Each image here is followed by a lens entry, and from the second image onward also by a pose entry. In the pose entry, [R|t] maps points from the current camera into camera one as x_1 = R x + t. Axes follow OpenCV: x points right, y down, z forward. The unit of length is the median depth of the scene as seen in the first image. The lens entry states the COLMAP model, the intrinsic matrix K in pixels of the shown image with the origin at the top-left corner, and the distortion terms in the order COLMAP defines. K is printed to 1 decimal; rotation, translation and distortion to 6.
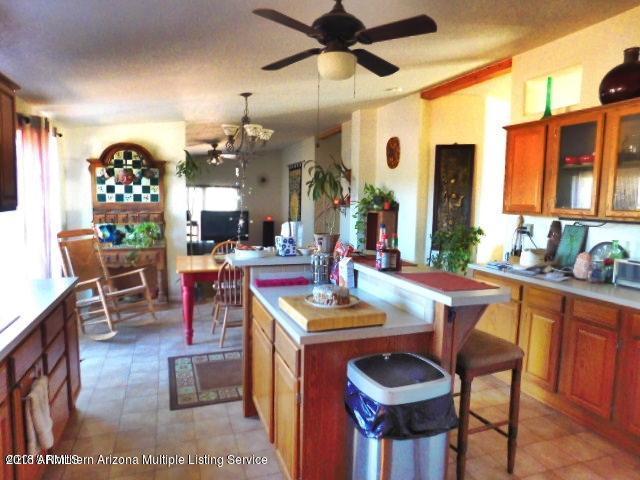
lens RADIAL K [[417.4, 0, 320.8], [0, 417.4, 240.6], [0, 0, 1]] dist [-0.007495, 0.004491]
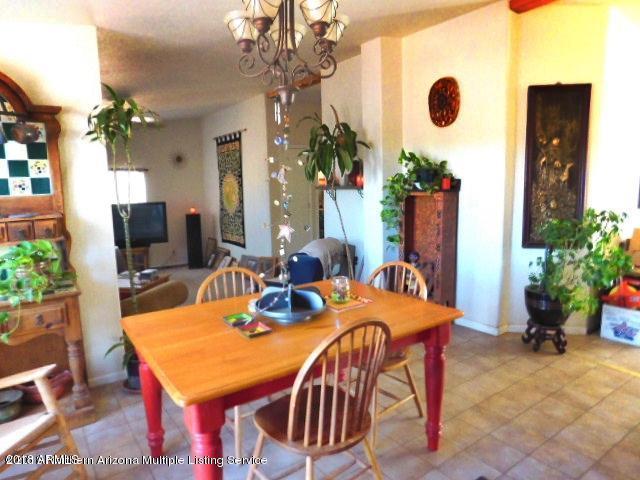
lens RADIAL K [[417.4, 0, 318.9], [0, 417.4, 240.2], [0, 0, 1]] dist [-0.007495, 0.004491]
pose [[0.962440, -0.075424, 0.260809, -0.223124], [0.065115, 0.996725, 0.047956, -0.043549], [-0.263572, -0.029172, 0.964199, 0.461974]]
